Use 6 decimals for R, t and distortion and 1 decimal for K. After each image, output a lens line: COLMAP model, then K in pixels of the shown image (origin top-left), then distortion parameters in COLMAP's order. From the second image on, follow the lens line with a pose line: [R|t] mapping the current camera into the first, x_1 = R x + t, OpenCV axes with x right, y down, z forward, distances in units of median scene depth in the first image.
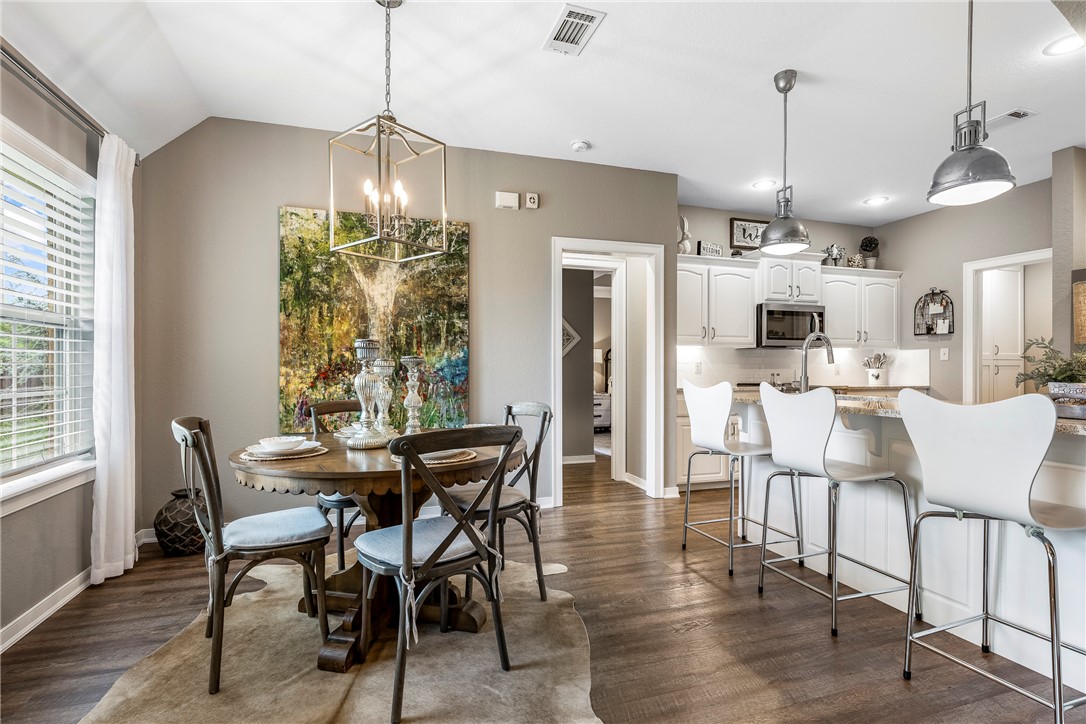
lens RADIAL K [[530.7, 0, 543.0], [0, 530.7, 362.0], [0, 0, 1]] dist [0.000030, -0.000001]
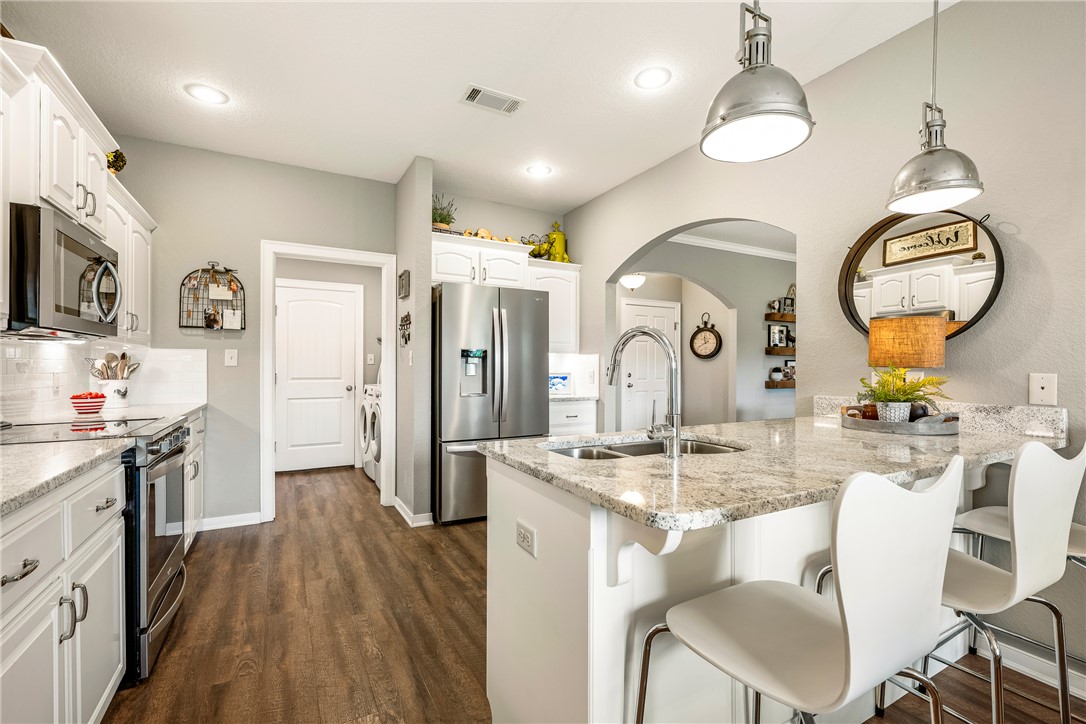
lens RADIAL K [[476.1, 0, 543.0], [0, 476.1, 362.0], [0, 0, 1]] dist [0.001230, 0.000095]
pose [[-0.187663, 0.008794, 0.982194, 0.039868], [-0.008219, 0.999911, -0.010523, -0.005362], [-0.982199, -0.010047, -0.187574, 0.696636]]
